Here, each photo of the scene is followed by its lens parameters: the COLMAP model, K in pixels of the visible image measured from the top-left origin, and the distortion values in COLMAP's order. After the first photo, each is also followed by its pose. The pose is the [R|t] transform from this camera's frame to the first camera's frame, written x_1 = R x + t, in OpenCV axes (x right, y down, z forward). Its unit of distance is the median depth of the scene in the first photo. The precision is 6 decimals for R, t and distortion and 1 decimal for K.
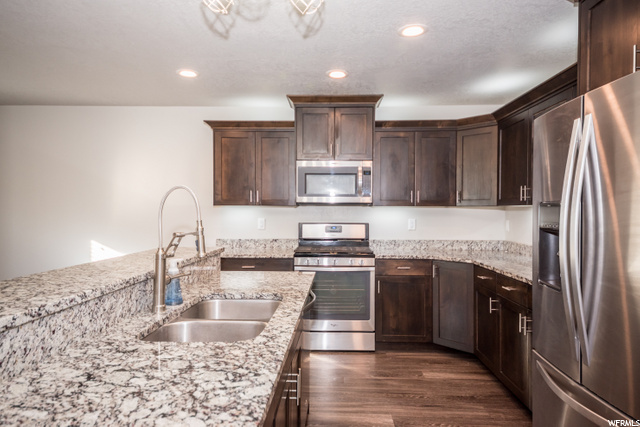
lens RADIAL K [[420.0, 0, 320.0], [0, 420.0, 213.5], [0, 0, 1]] dist [0.068826, -0.001259]
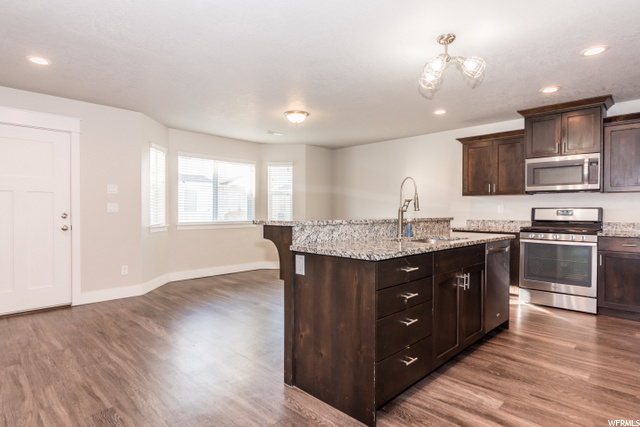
lens RADIAL K [[346.5, 0, 320.0], [0, 346.5, 213.5], [0, 0, 1]] dist [0.002164, 0.000161]
pose [[0.732796, 0.006212, -0.680420, 0.211695], [-0.009276, 0.999957, -0.000861, 0.050407], [0.680385, 0.006942, 0.732822, -0.223684]]
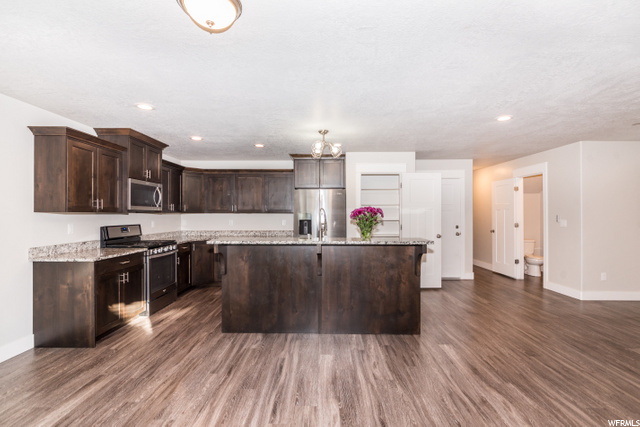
lens RADIAL K [[294.5, 0, 320.0], [0, 294.5, 213.5], [0, 0, 1]] dist [0.000129, 0.000118]
pose [[-0.015848, 0.002627, 0.999871, -0.999020], [0.009725, 0.999950, -0.002473, -0.007108], [-0.999827, 0.009685, -0.015873, 0.426810]]
